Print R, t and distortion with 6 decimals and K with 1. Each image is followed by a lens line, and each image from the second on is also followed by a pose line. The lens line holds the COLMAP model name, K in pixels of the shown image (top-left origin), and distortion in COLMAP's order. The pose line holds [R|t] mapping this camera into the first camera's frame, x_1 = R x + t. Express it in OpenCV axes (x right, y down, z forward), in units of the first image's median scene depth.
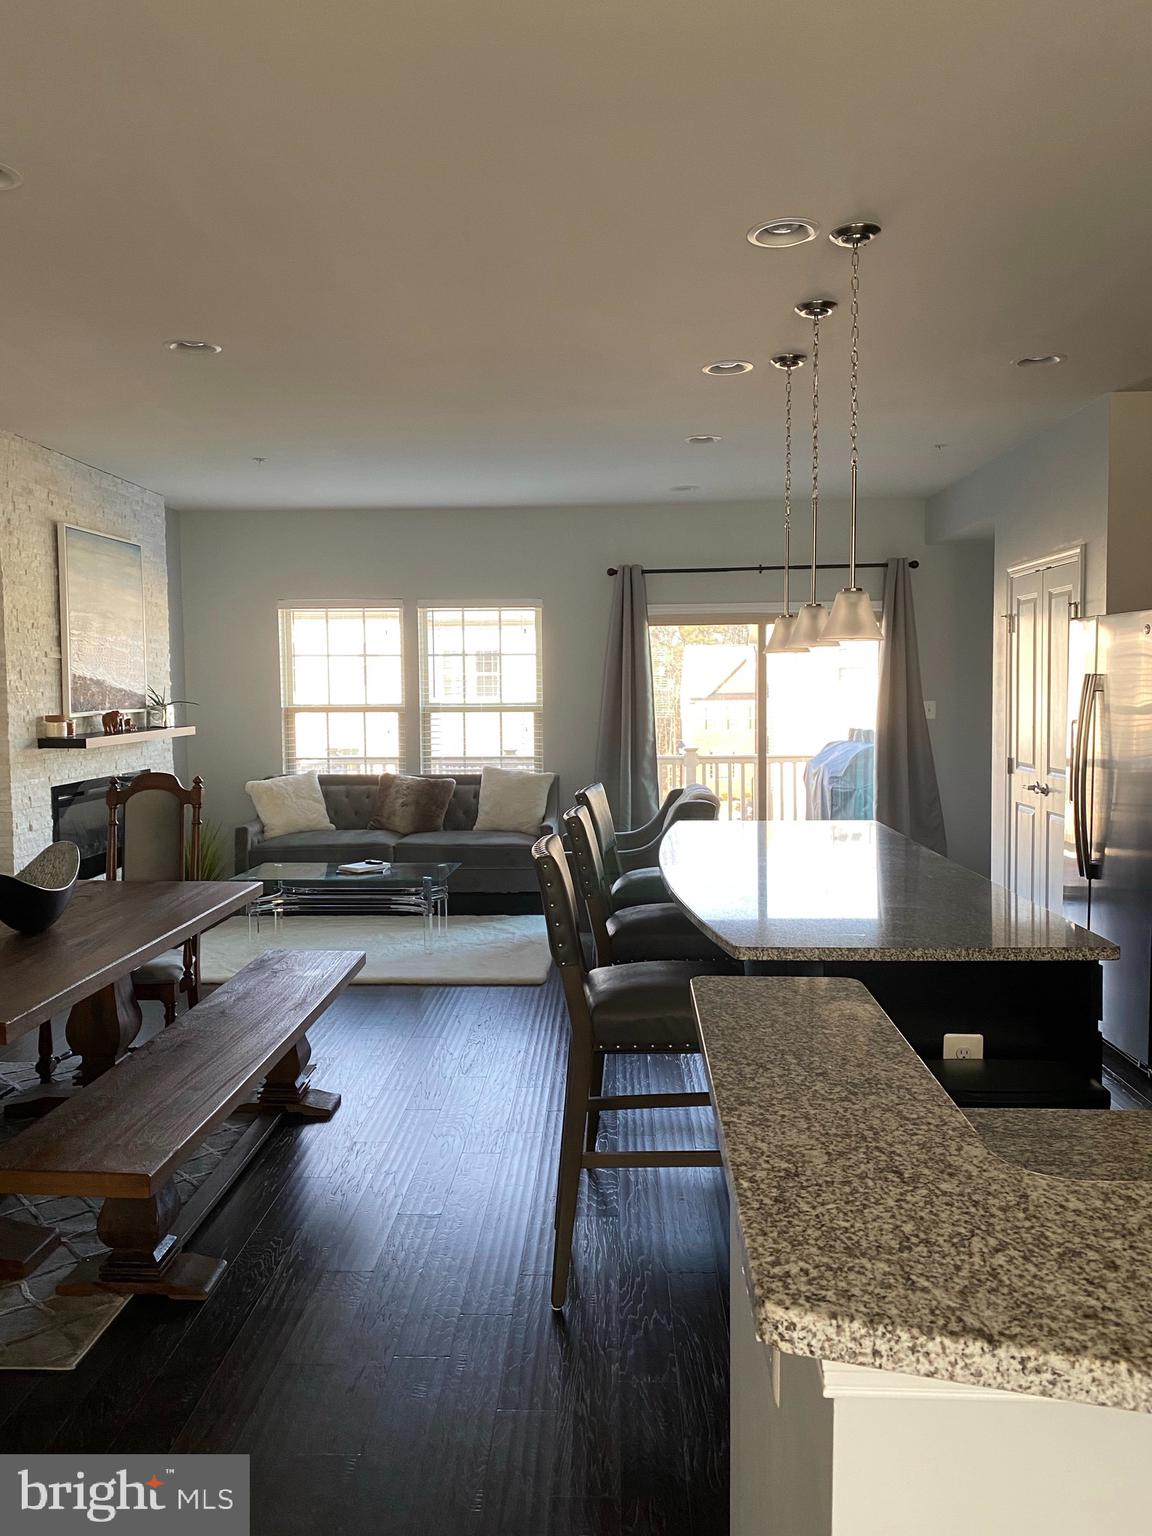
lens RADIAL K [[1210.0, 0, 568.7], [0, 1210.0, 757.4], [0, 0, 1]] dist [0.162708, -0.222384]
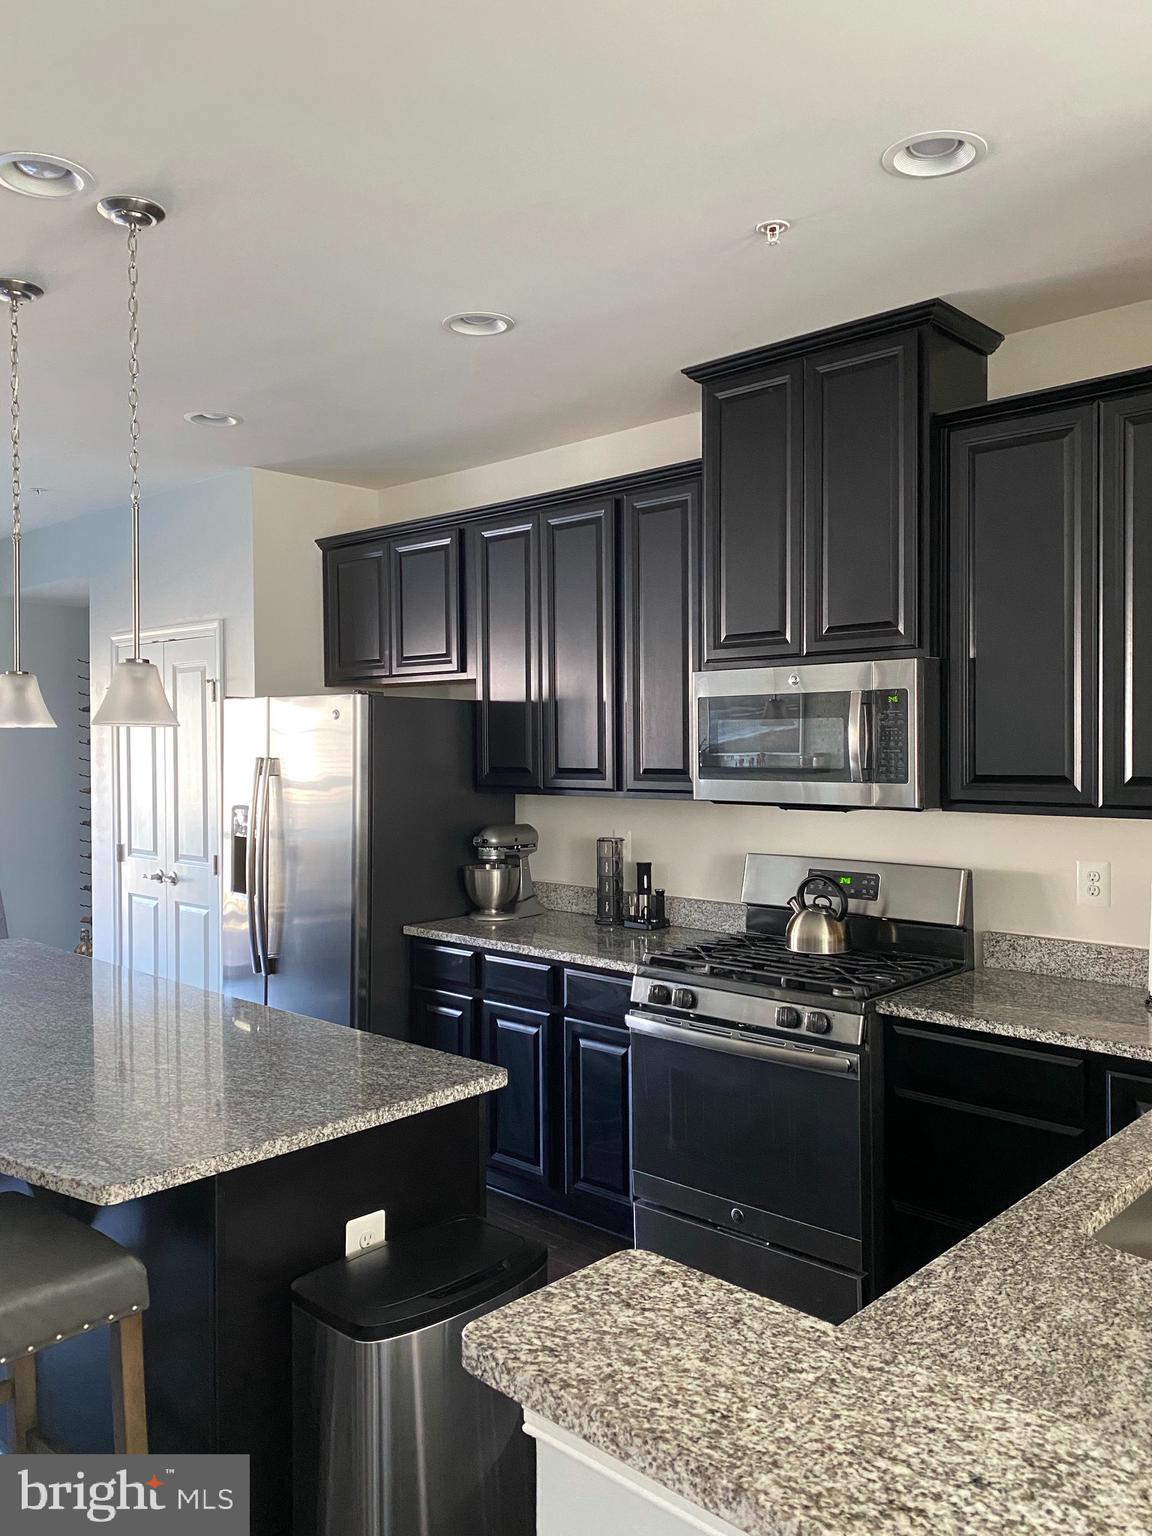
lens RADIAL K [[1210.0, 0, 568.7], [0, 1210.0, 757.4], [0, 0, 1]] dist [0.162708, -0.222384]
pose [[0.674473, -0.005988, 0.738276, -0.141764], [0.042145, 0.998649, -0.030404, -0.036386], [-0.737096, 0.051621, 0.673814, 0.244077]]
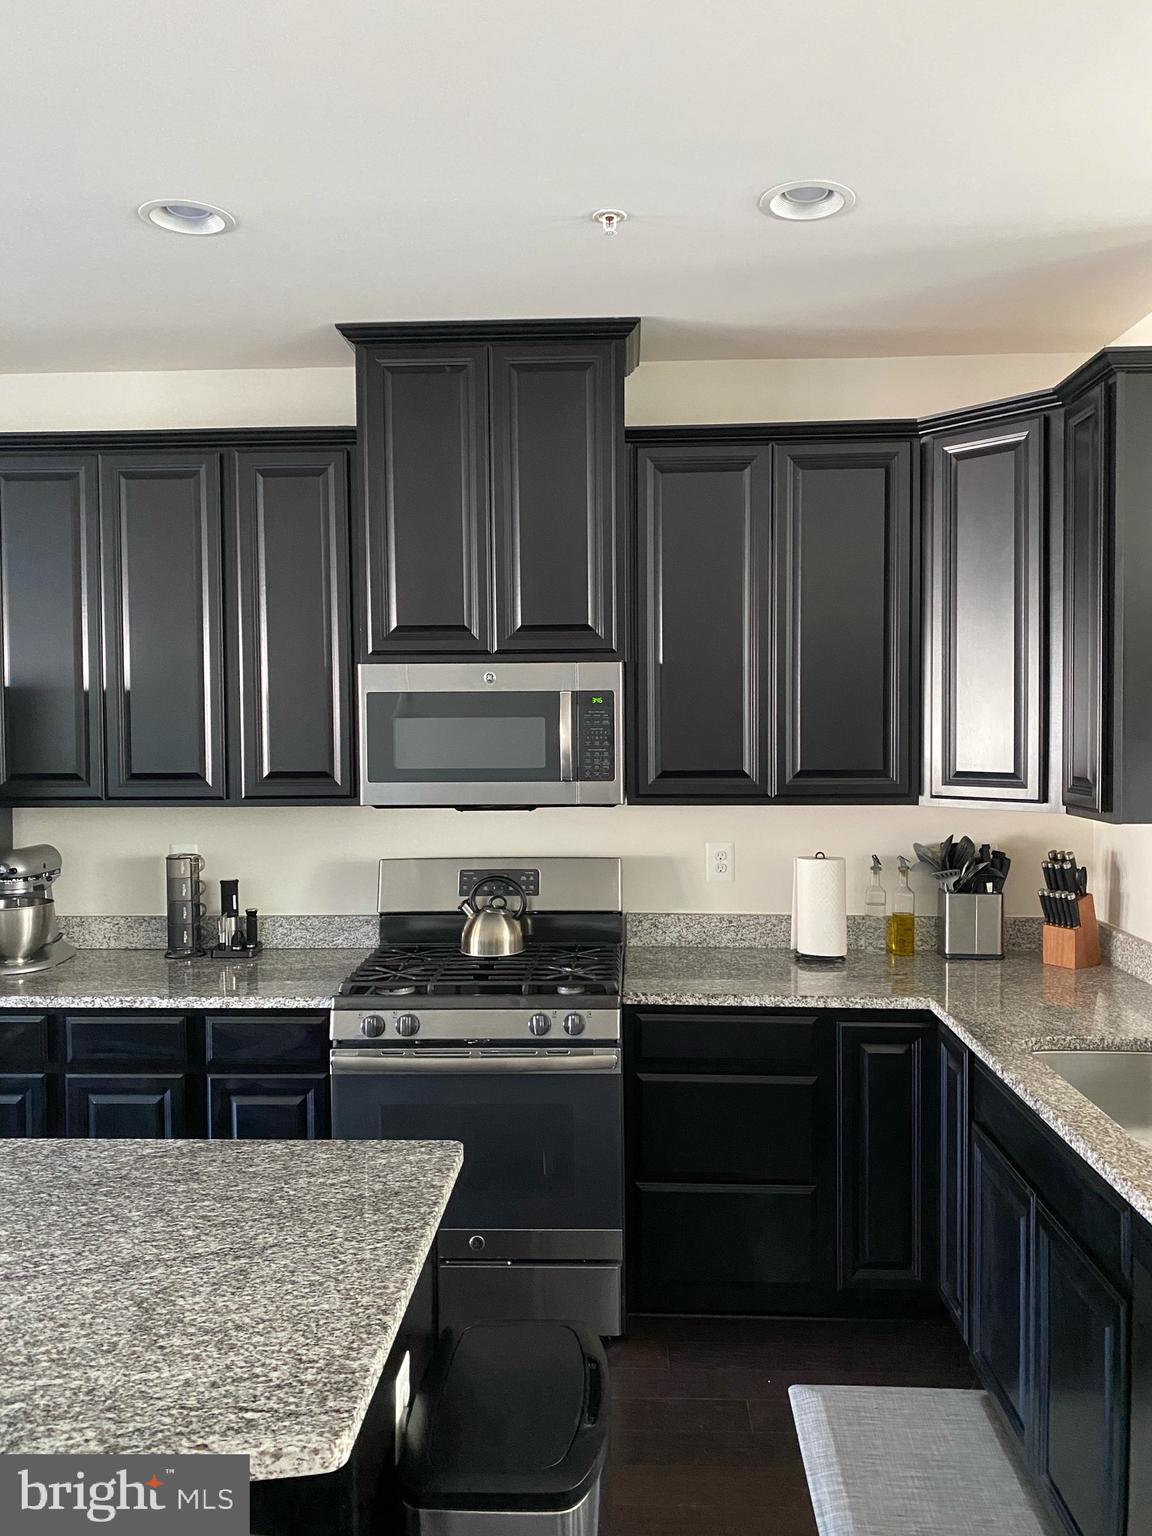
lens RADIAL K [[1210.0, 0, 568.7], [0, 1210.0, 757.4], [0, 0, 1]] dist [0.162708, -0.222384]
pose [[0.025753, -0.028134, 0.999272, -0.227422], [0.062385, 0.997701, 0.026482, -0.074022], [-0.997720, 0.061658, 0.027449, 0.624922]]
